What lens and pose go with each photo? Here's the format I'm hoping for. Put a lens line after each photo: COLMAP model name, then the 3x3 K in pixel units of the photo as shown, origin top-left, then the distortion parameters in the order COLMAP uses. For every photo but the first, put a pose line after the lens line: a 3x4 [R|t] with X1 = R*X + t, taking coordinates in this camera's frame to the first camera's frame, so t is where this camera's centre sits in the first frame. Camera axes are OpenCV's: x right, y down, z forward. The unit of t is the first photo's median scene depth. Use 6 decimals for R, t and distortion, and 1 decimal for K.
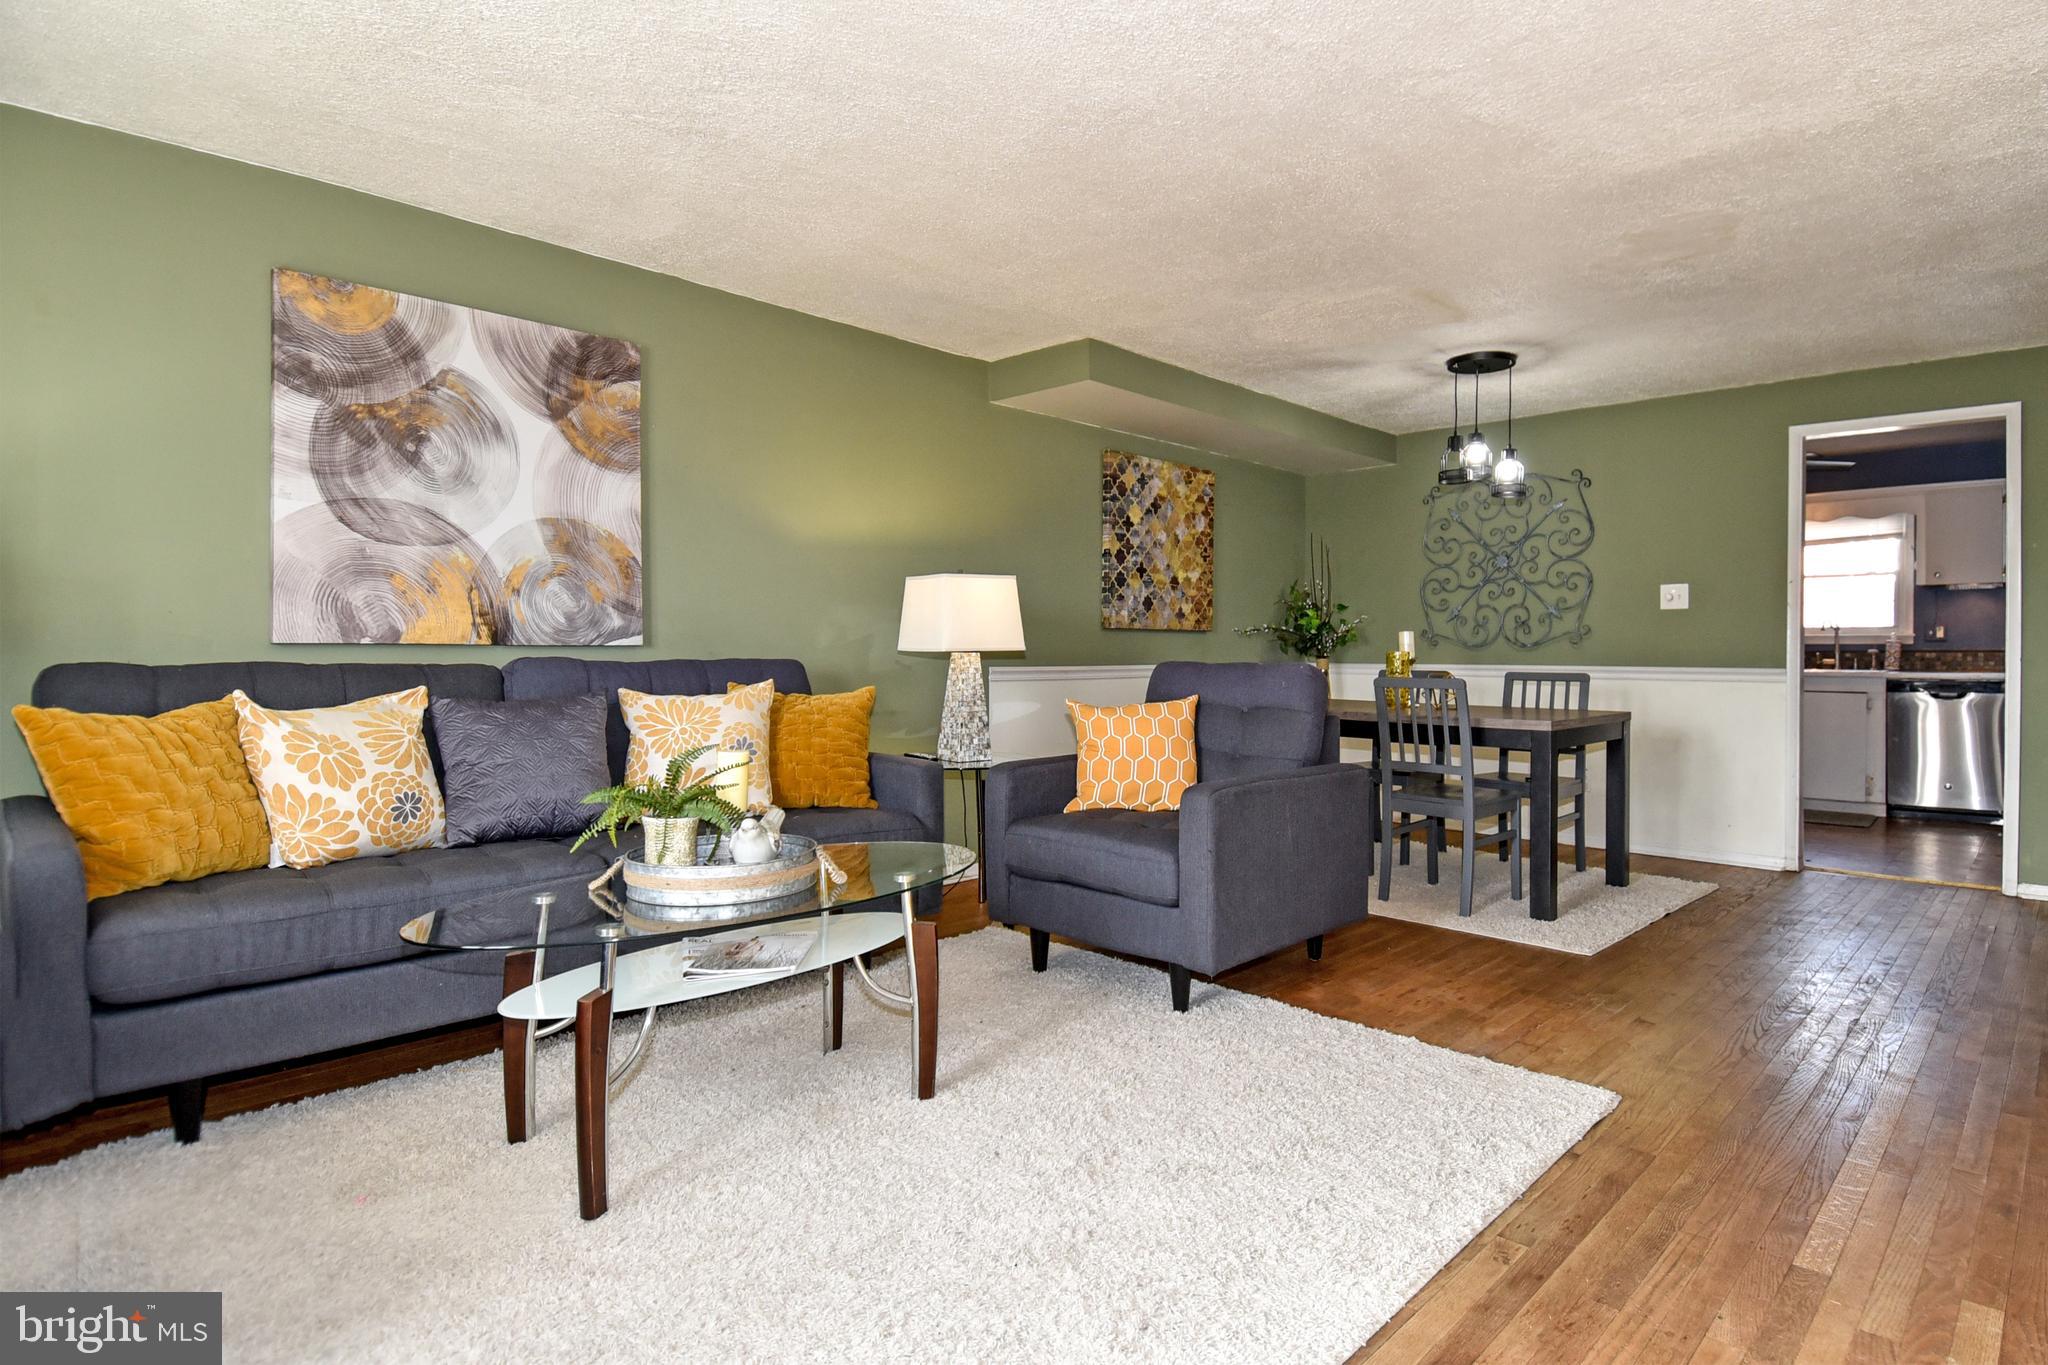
lens RADIAL K [[1020.2, 0, 1048.1], [0, 1020.2, 666.0], [0, 0, 1]] dist [0.042312, -0.048835]
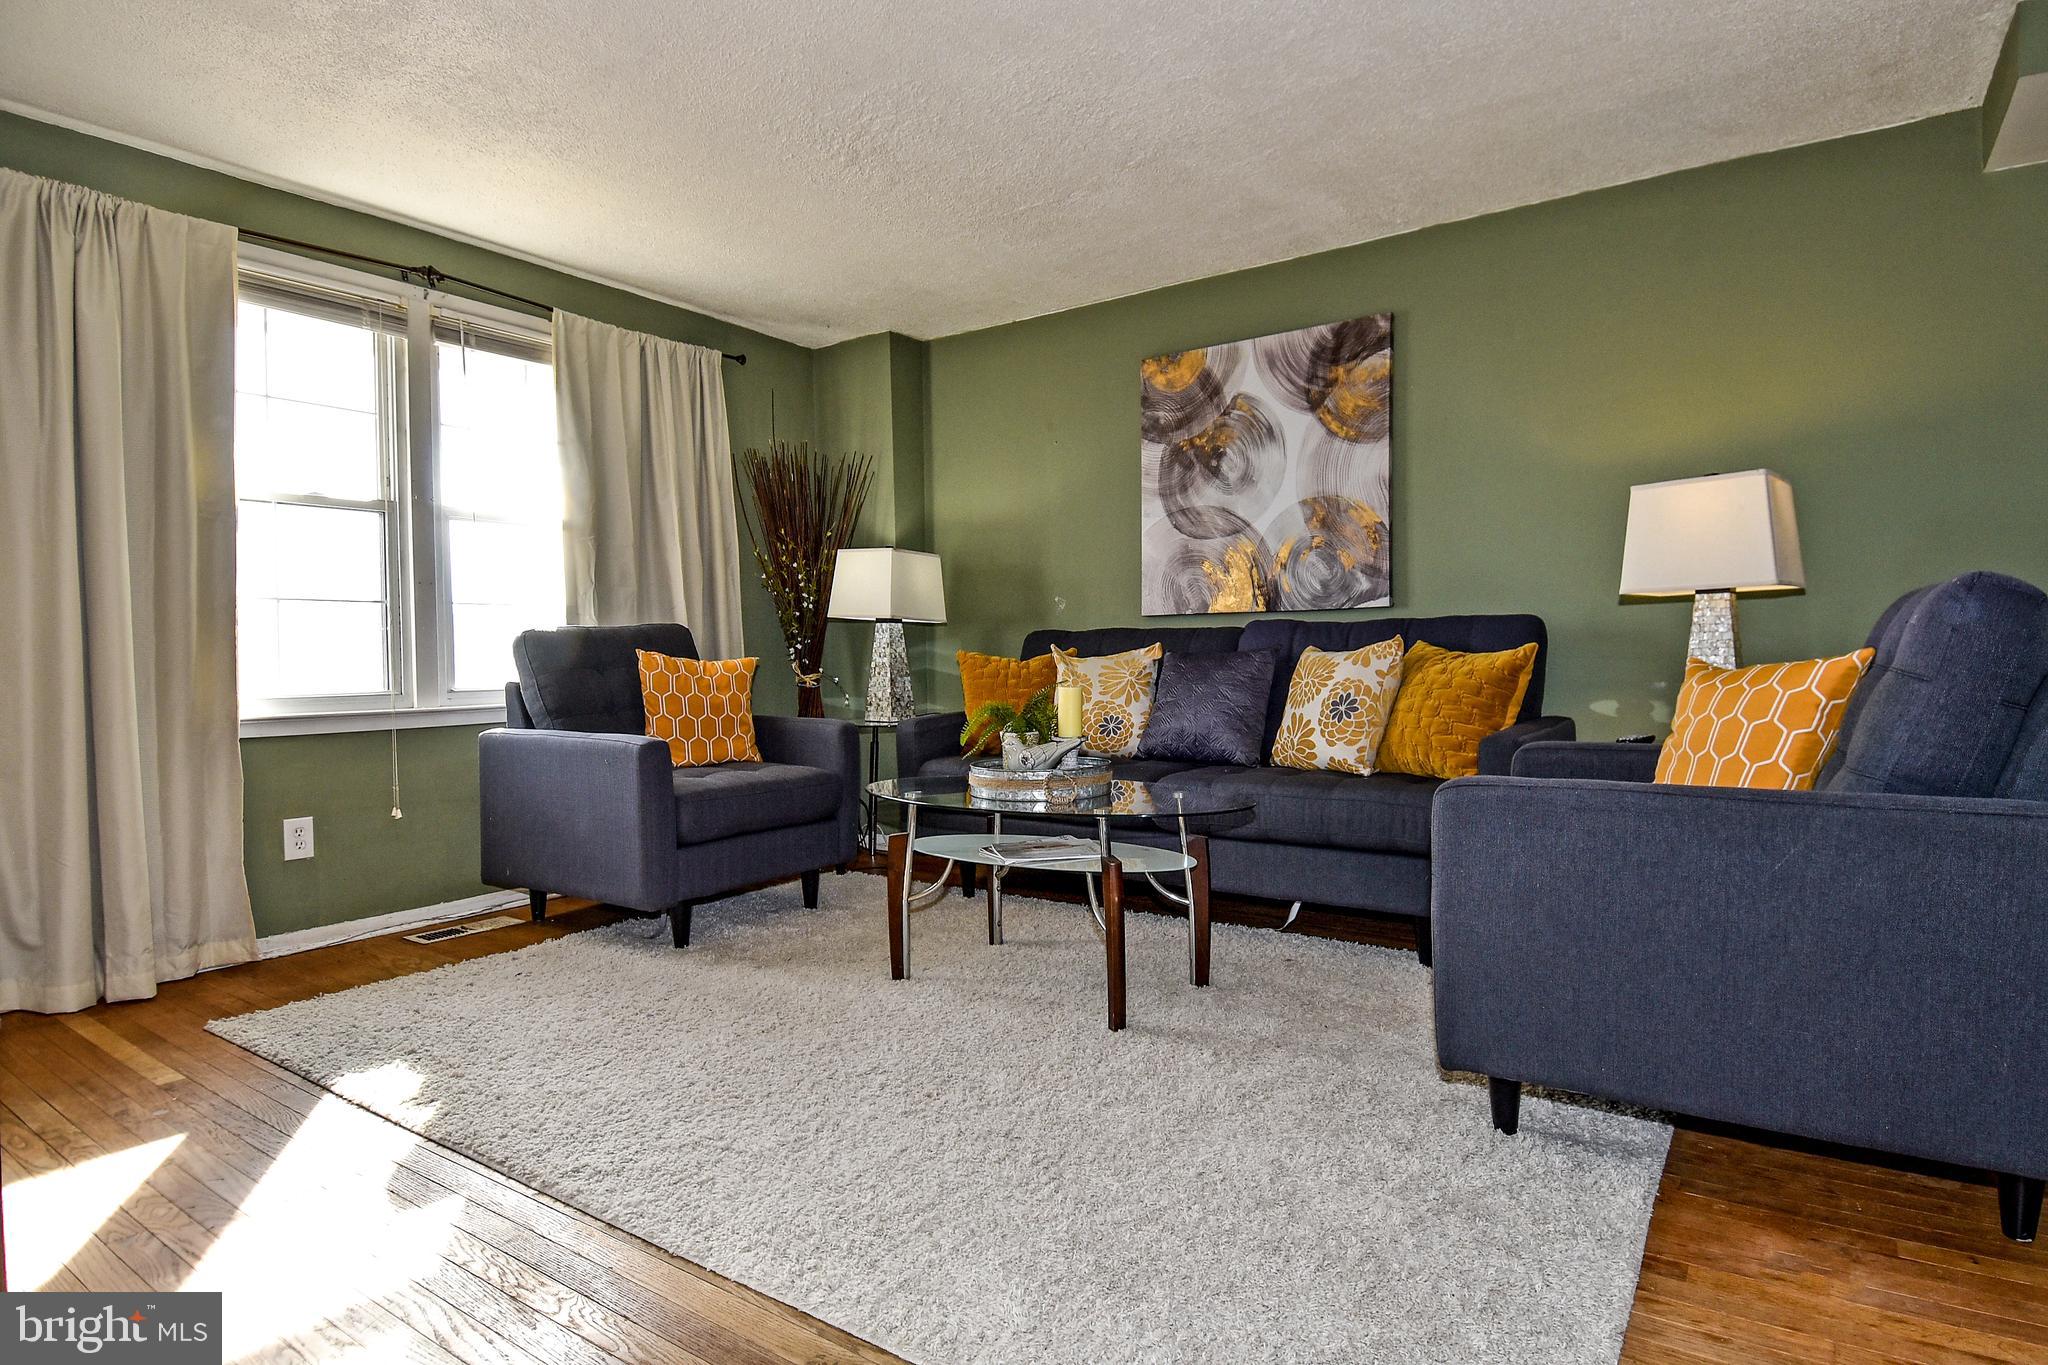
lens RADIAL K [[1071.0, 0, 1141.3], [0, 1071.0, 685.8], [0, 0, 1]] dist [0.040264, -0.012880]
pose [[0.219507, 0.021061, -0.975384, 0.581051], [0.002013, 0.999755, 0.022040, 0.034140], [0.975609, -0.006801, 0.219410, 0.500369]]
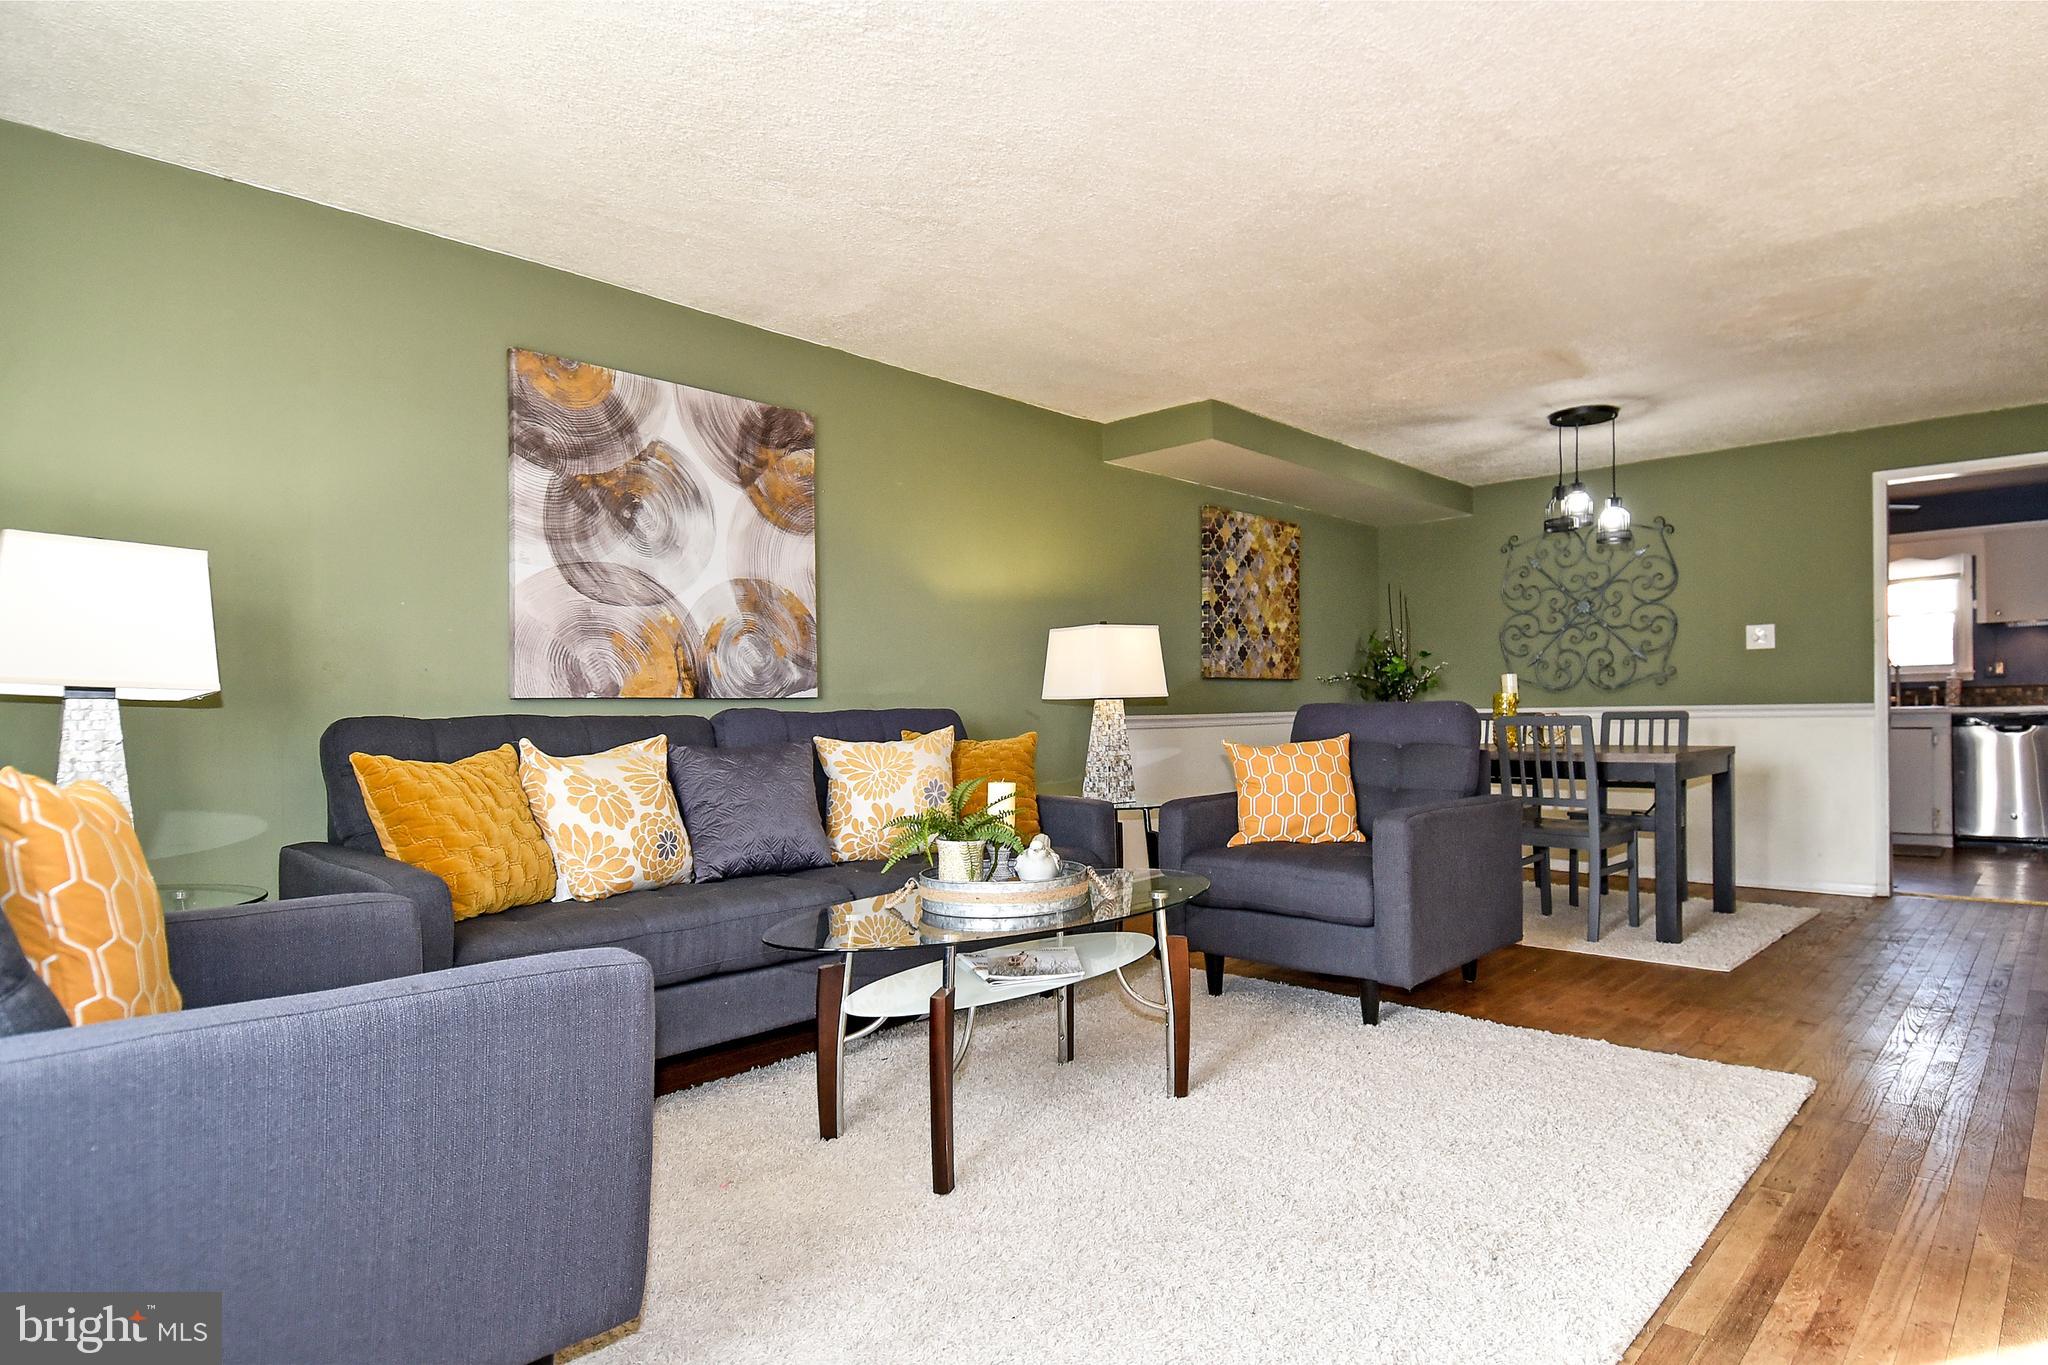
lens RADIAL K [[1027.5, 0, 1053.3], [0, 1027.5, 717.4], [0, 0, 1]] dist [0.089085, -0.101557]
pose [[0.999859, -0.016806, 0.000258, -0.147362], [0.016808, 0.999837, -0.006618, 0.011478], [-0.000147, 0.006621, 0.999978, -0.069255]]
